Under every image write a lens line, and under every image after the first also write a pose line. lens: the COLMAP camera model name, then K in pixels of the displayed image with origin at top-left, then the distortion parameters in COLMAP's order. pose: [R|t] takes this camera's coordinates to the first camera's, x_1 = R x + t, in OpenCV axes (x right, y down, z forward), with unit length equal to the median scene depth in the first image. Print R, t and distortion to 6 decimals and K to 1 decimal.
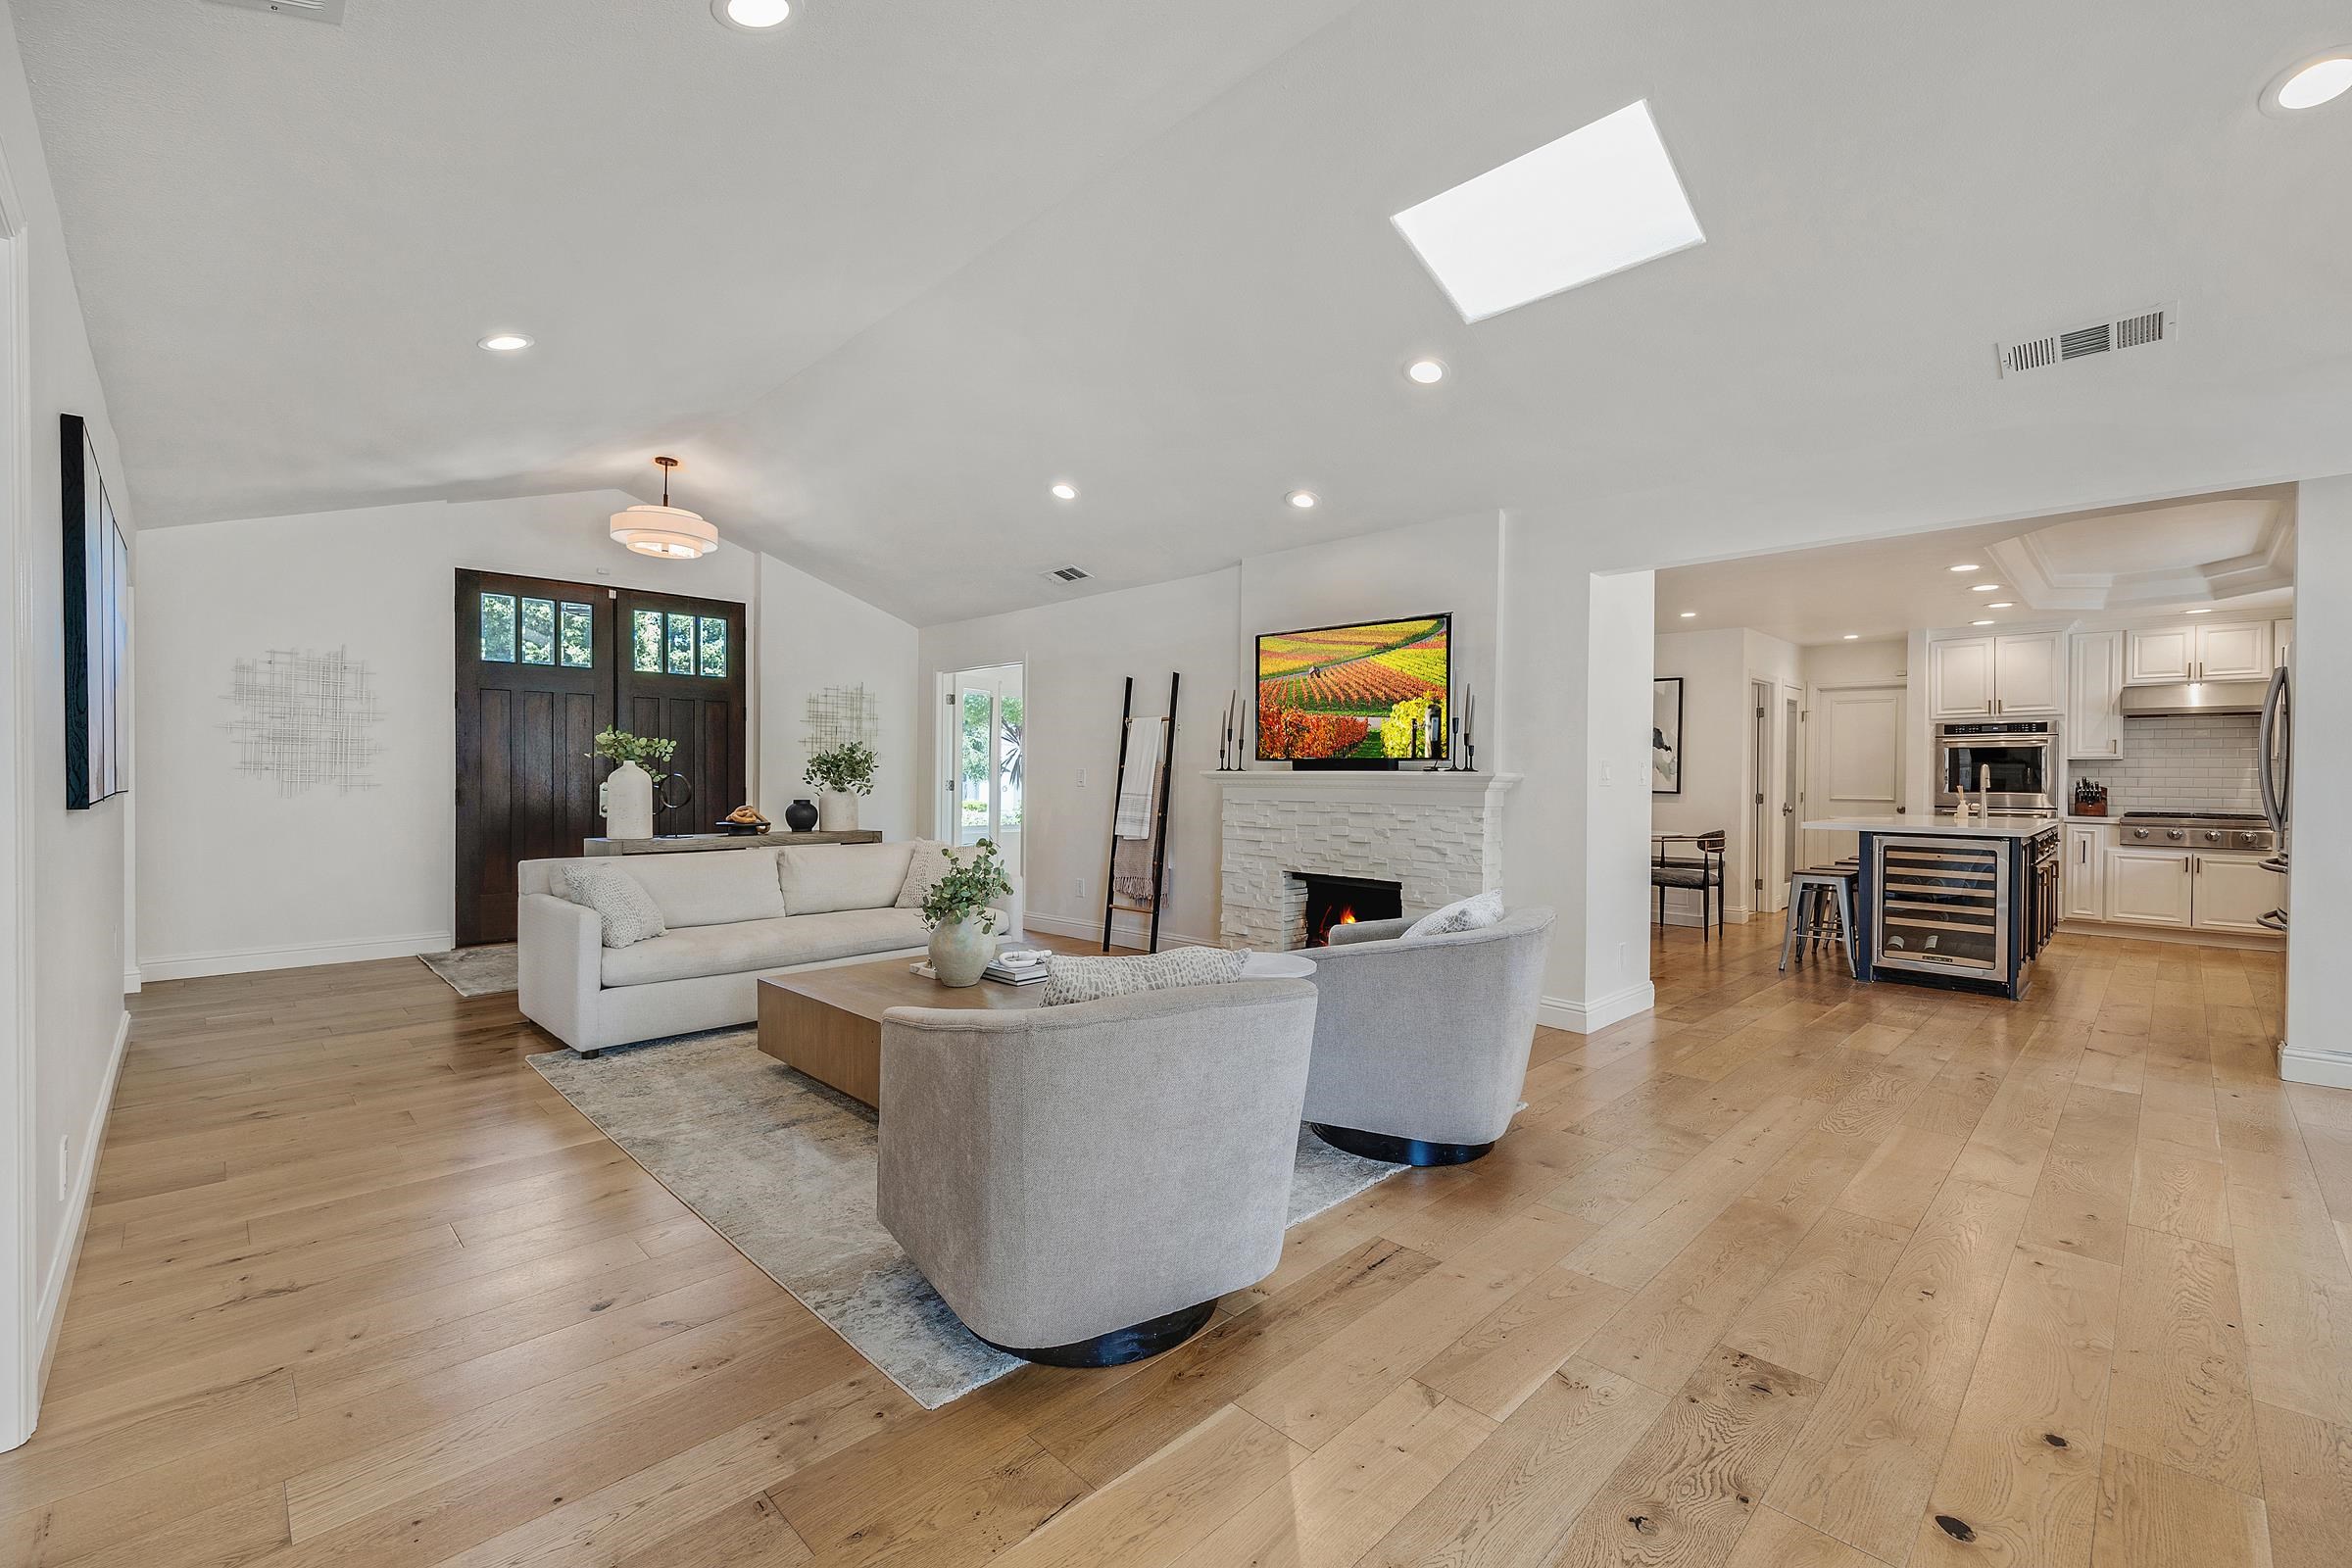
lens RADIAL K [[952.7, 0, 1176.0], [0, 952.7, 784.0], [0, 0, 1]] dist [-0.000678, -0.003082]
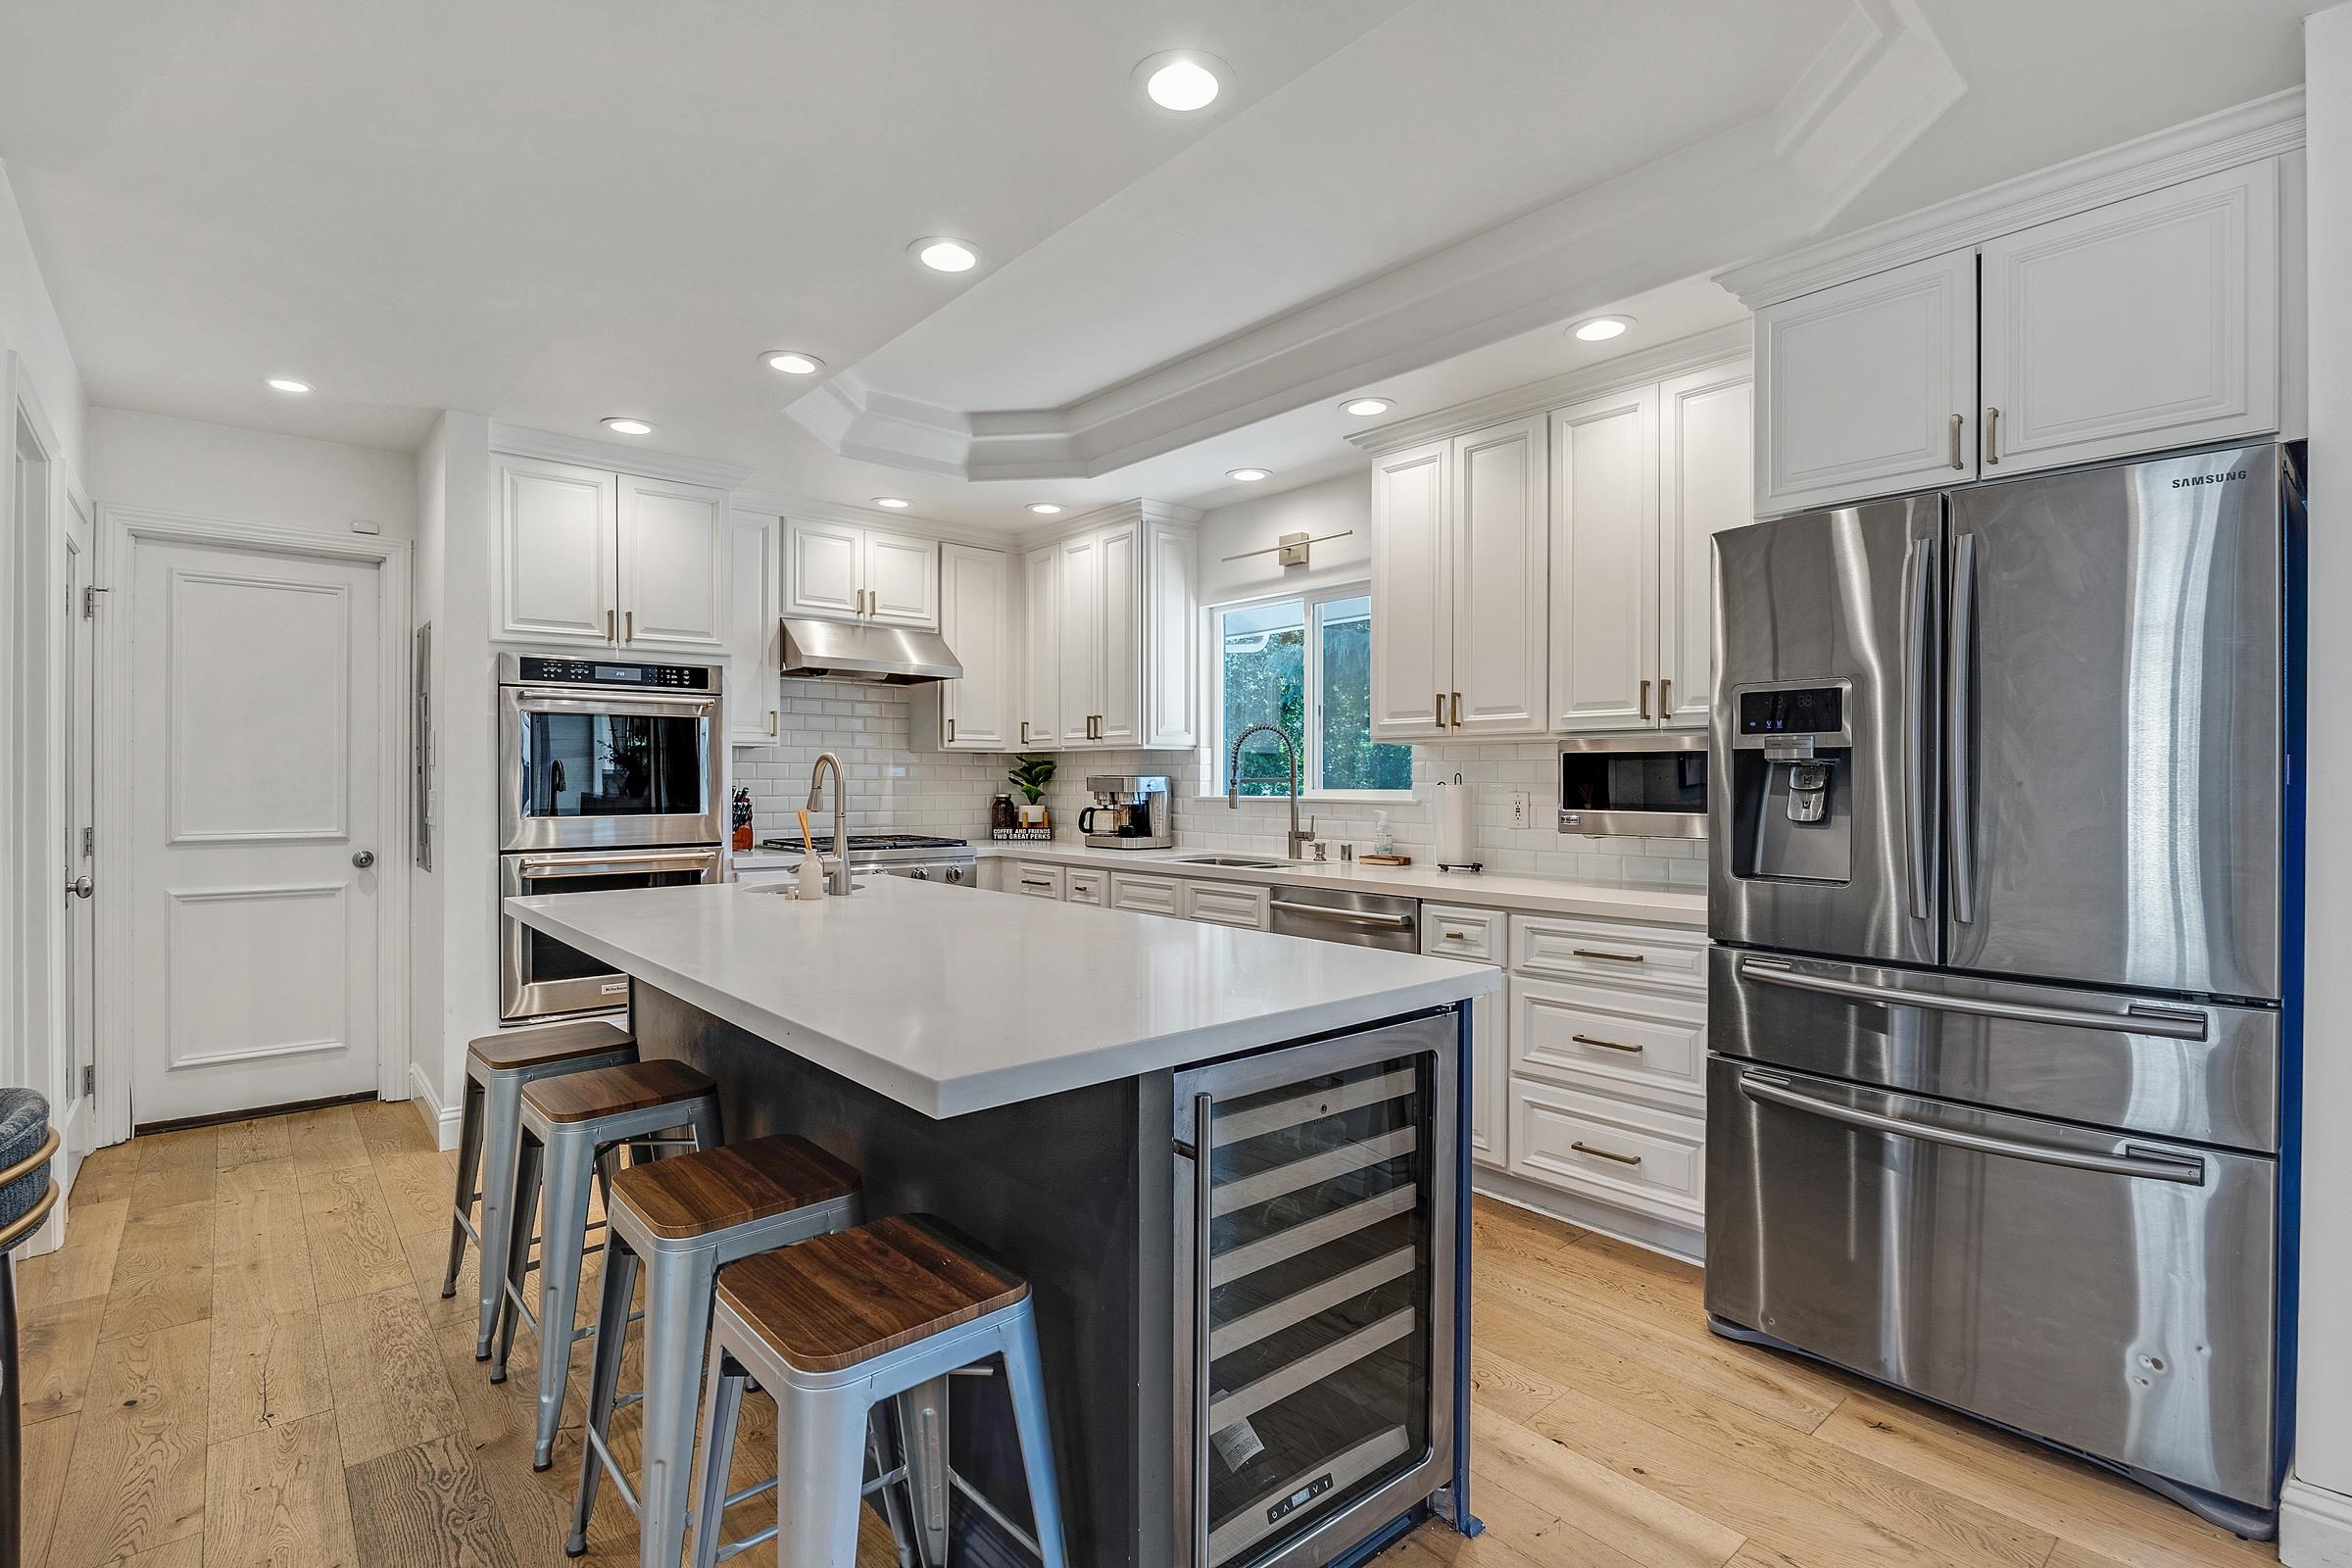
lens RADIAL K [[1153.4, 0, 1176.0], [0, 1153.4, 784.0], [0, 0, 1]] dist [-0.000679, -0.006631]
pose [[0.077089, -0.011881, 0.996953, 0.333597], [0.000687, 0.999929, 0.011863, -0.012056], [-0.997024, -0.000229, 0.077092, 0.698848]]
